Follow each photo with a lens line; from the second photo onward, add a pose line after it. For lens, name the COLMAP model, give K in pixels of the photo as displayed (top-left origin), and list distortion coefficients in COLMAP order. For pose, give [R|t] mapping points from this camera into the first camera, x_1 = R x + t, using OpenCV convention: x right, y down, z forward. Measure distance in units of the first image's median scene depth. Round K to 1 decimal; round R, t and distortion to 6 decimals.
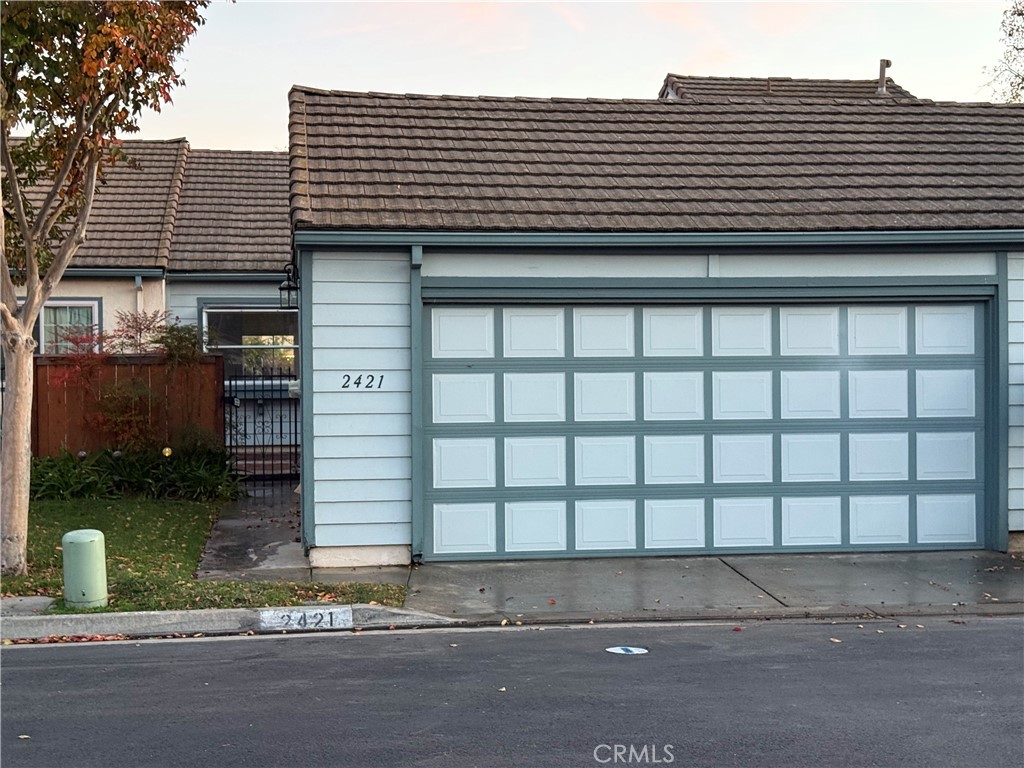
lens RADIAL K [[1427.5, 0, 508.3], [0, 1427.5, 380.8], [0, 0, 1]] dist [0.125057, 0.000000]
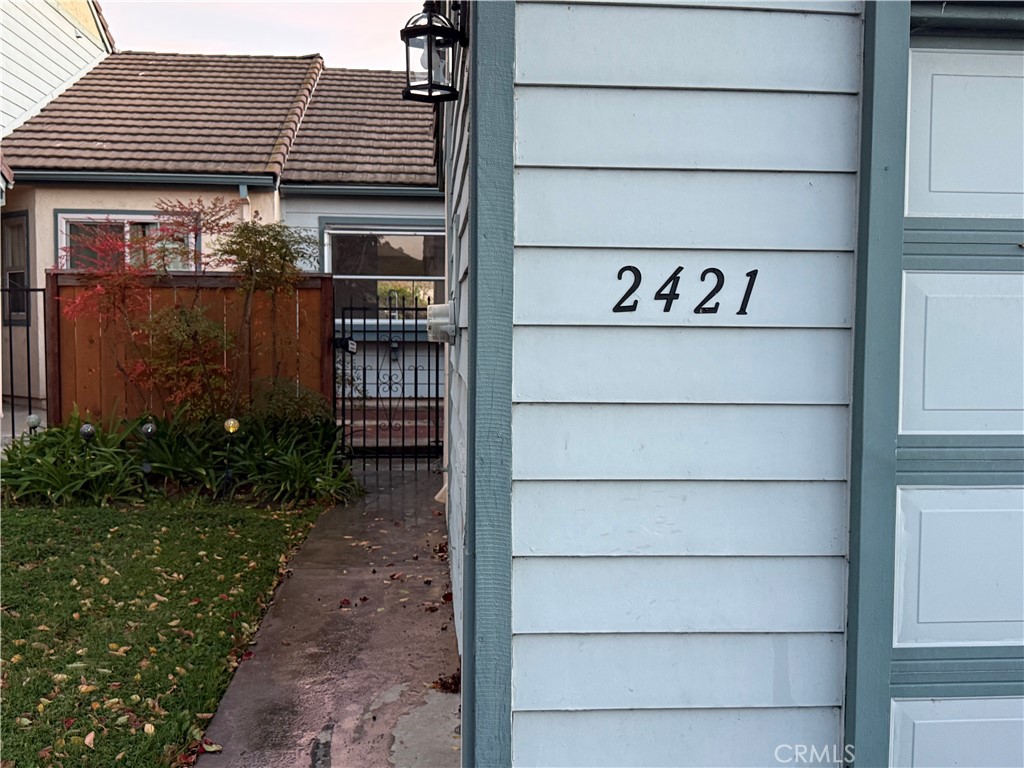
lens RADIAL K [[1011.7, 0, 516.6], [0, 1011.7, 379.7], [0, 0, 1]] dist [0.103020, 0.000000]
pose [[0.997769, 0.018423, -0.064165, -0.083413], [-0.015256, 0.998657, 0.049506, 0.005921], [0.064991, -0.048416, 0.996711, 0.545486]]
